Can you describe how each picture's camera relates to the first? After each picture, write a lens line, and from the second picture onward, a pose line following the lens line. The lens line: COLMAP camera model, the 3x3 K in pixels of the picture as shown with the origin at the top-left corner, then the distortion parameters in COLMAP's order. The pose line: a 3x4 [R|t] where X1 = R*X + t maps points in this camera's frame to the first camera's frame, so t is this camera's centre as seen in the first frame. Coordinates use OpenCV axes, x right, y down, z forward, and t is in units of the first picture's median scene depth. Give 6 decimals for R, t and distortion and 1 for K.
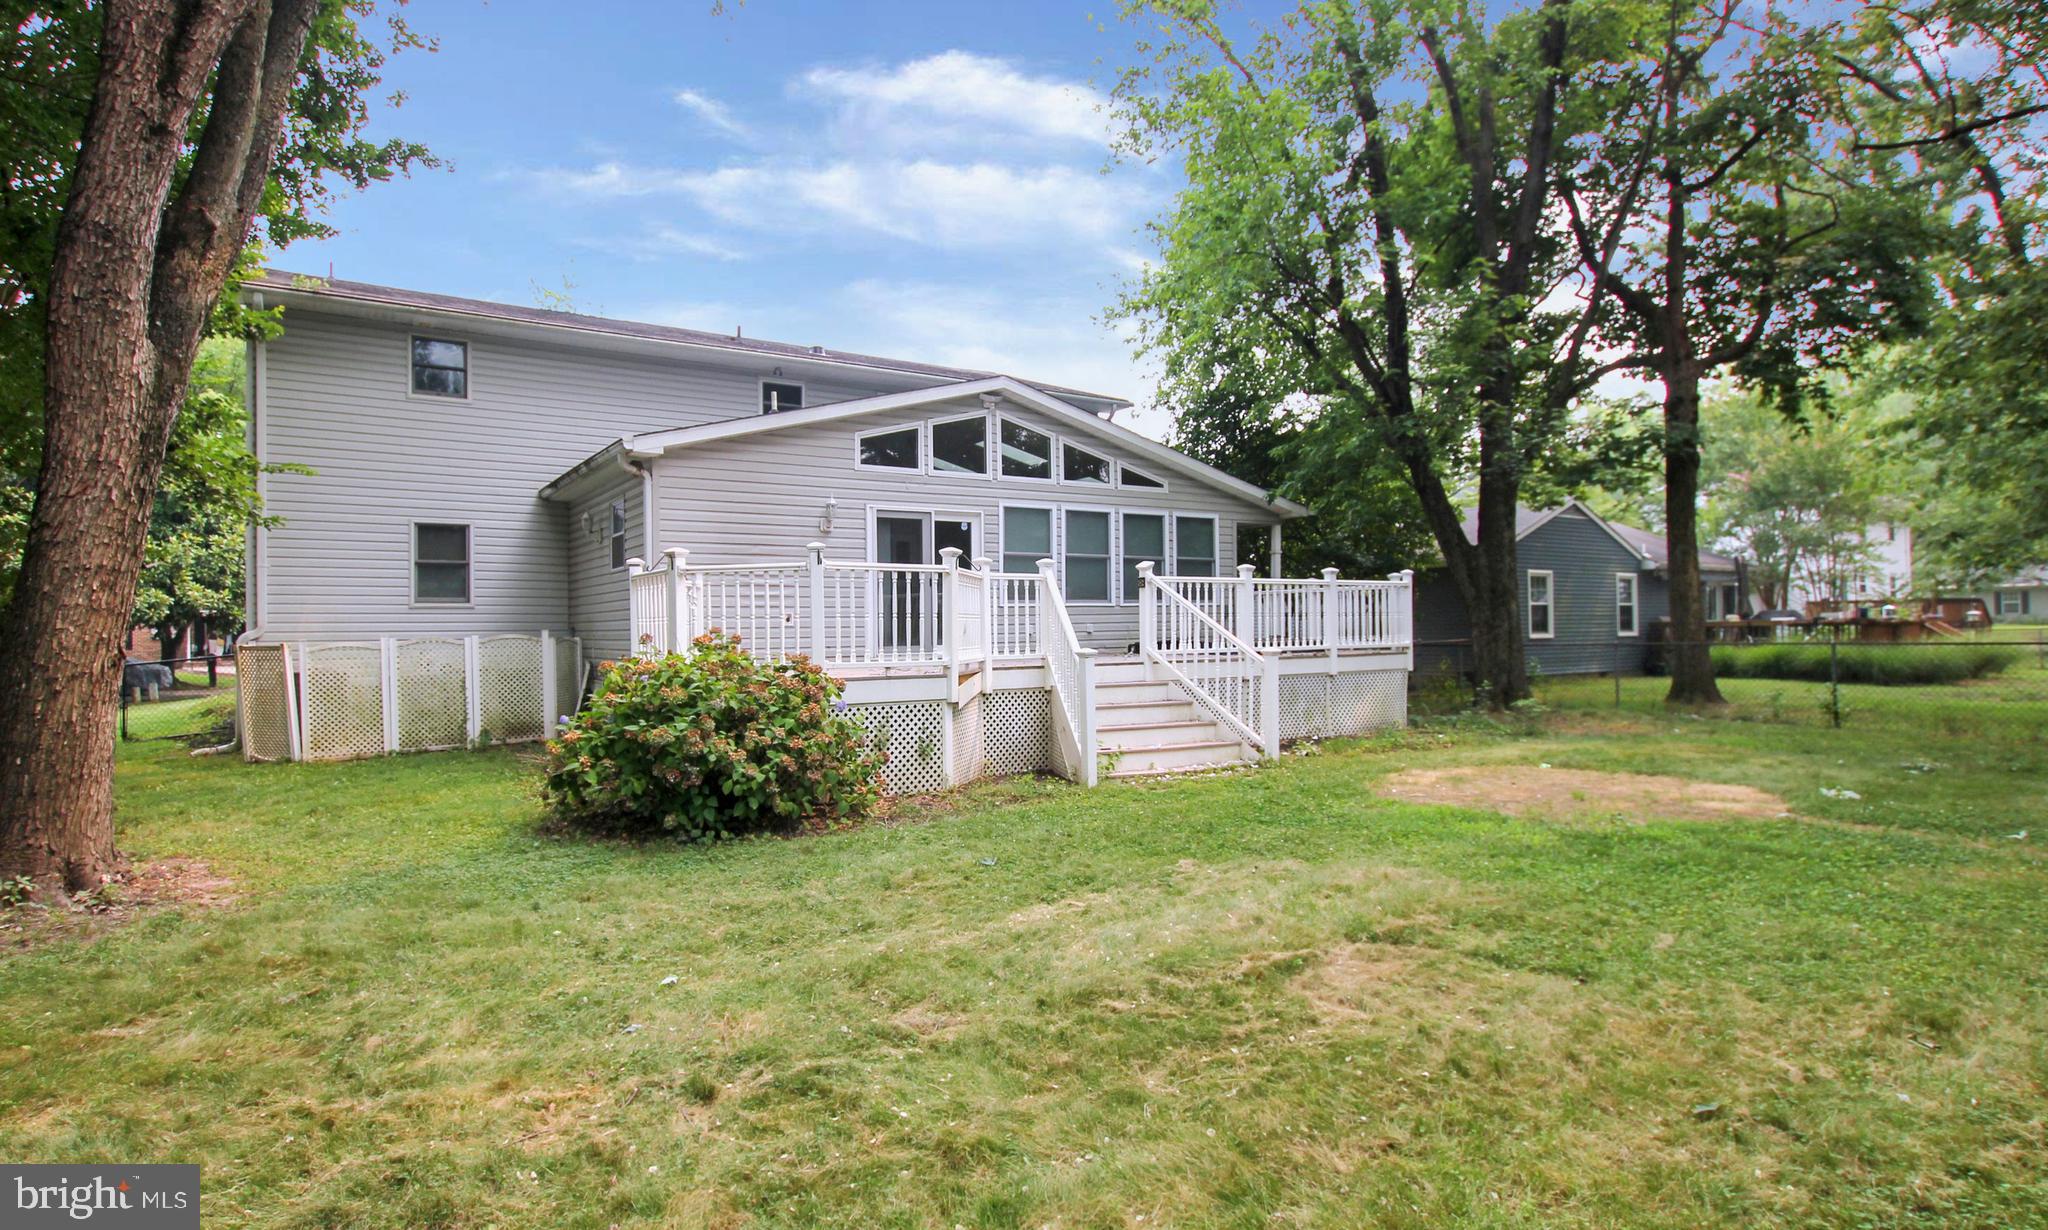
lens RADIAL K [[1054.2, 0, 1024.0], [0, 1054.2, 615.0], [0, 0, 1]] dist [-0.002104, -0.000604]
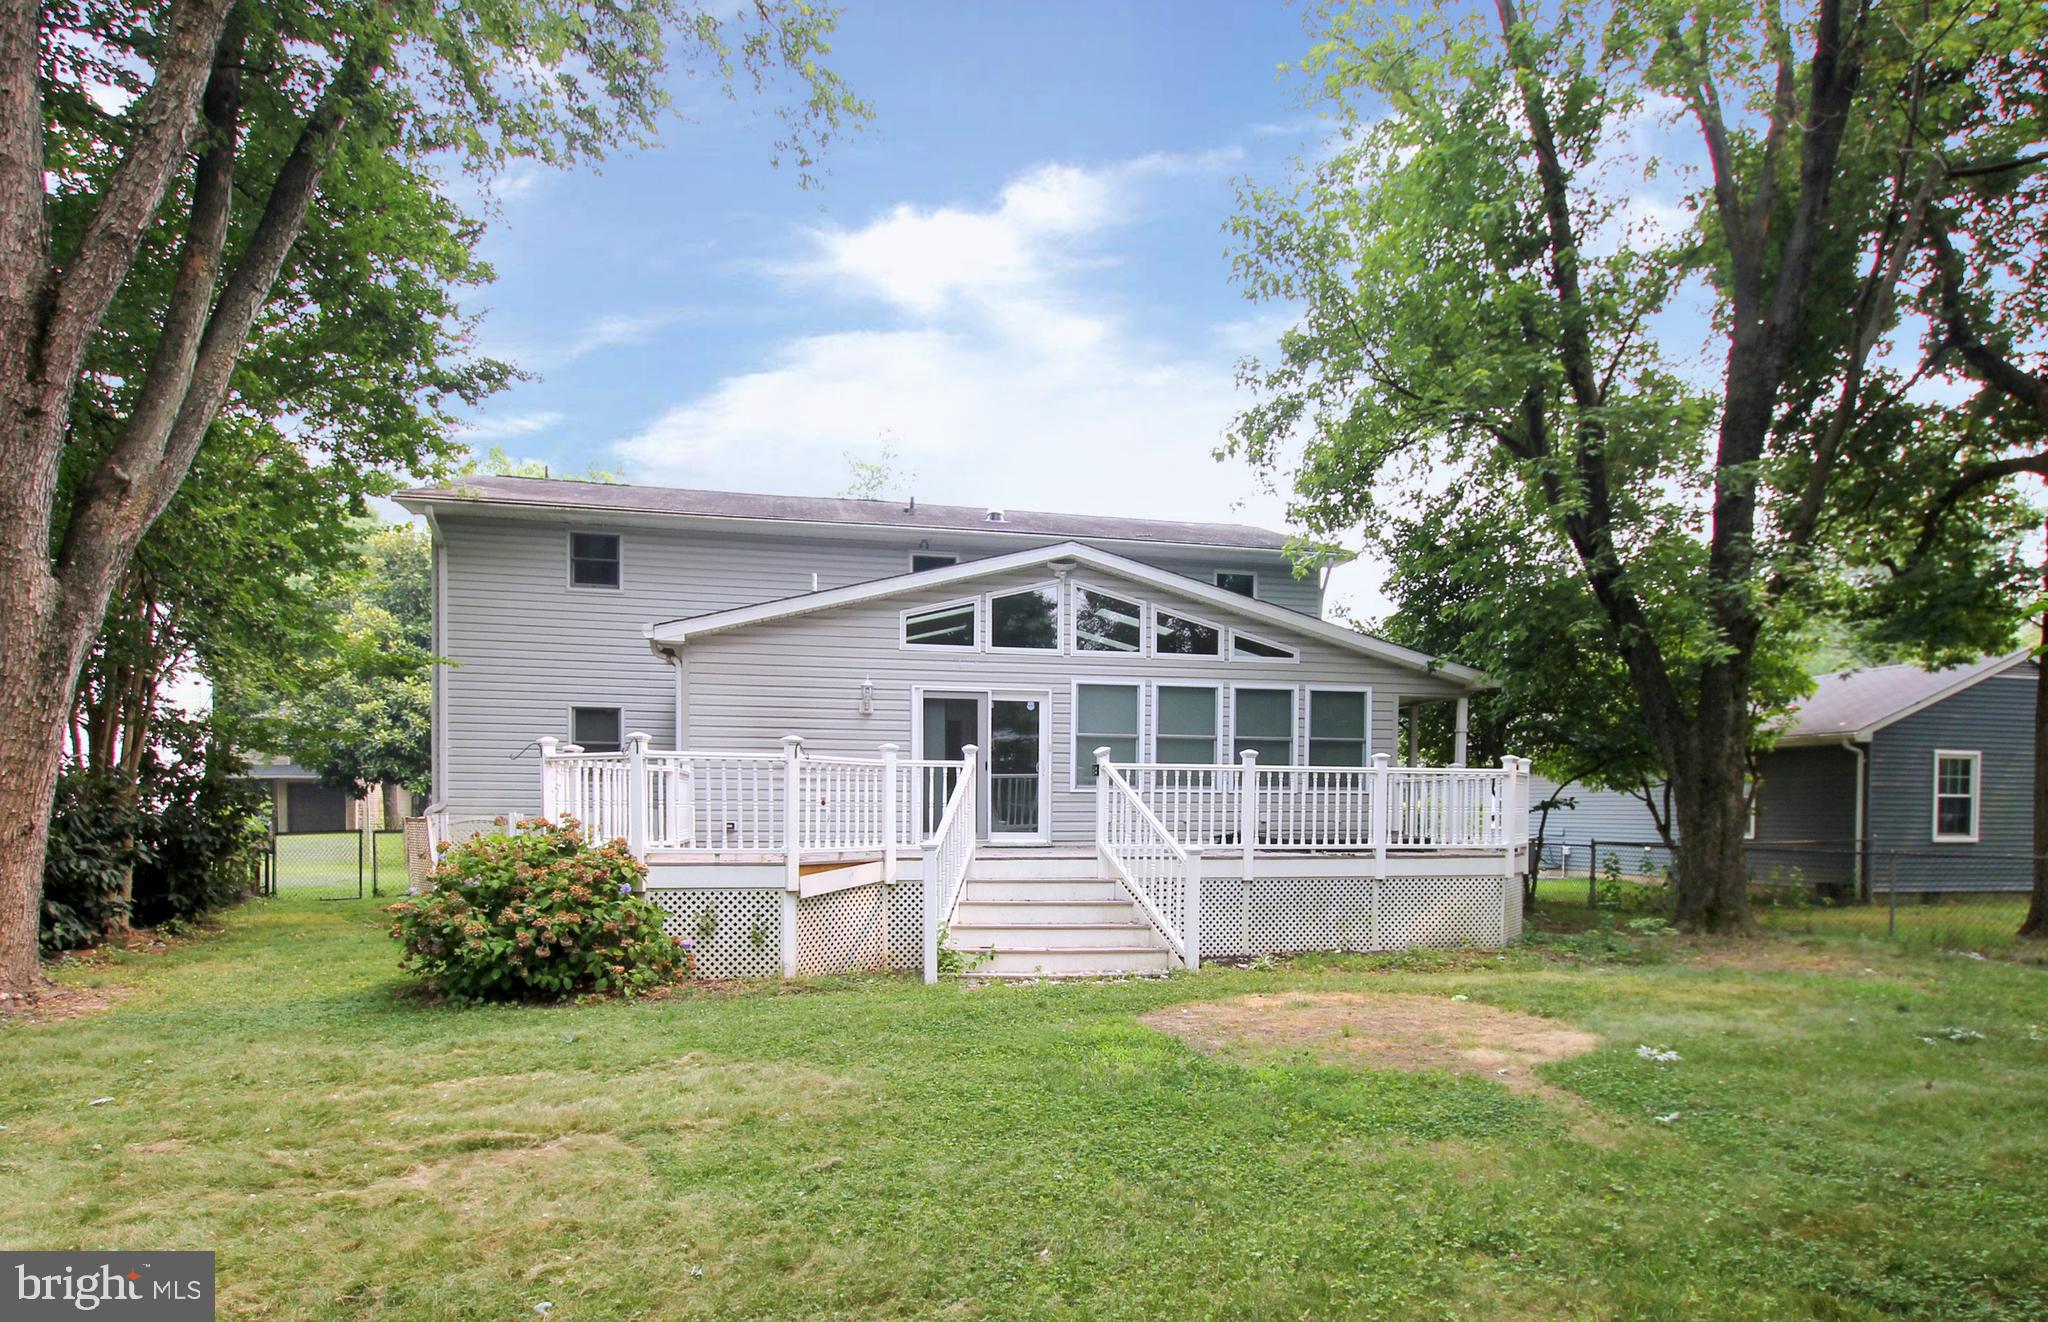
lens RADIAL K [[1168.0, 0, 1026.2], [0, 1168.0, 837.0], [0, 0, 1]] dist [0.000936, 0.000651]
pose [[0.945589, 0.026690, -0.324266, 0.295245], [-0.014857, 0.999132, 0.038913, -0.008650], [0.325023, -0.031978, 0.945165, 0.015574]]
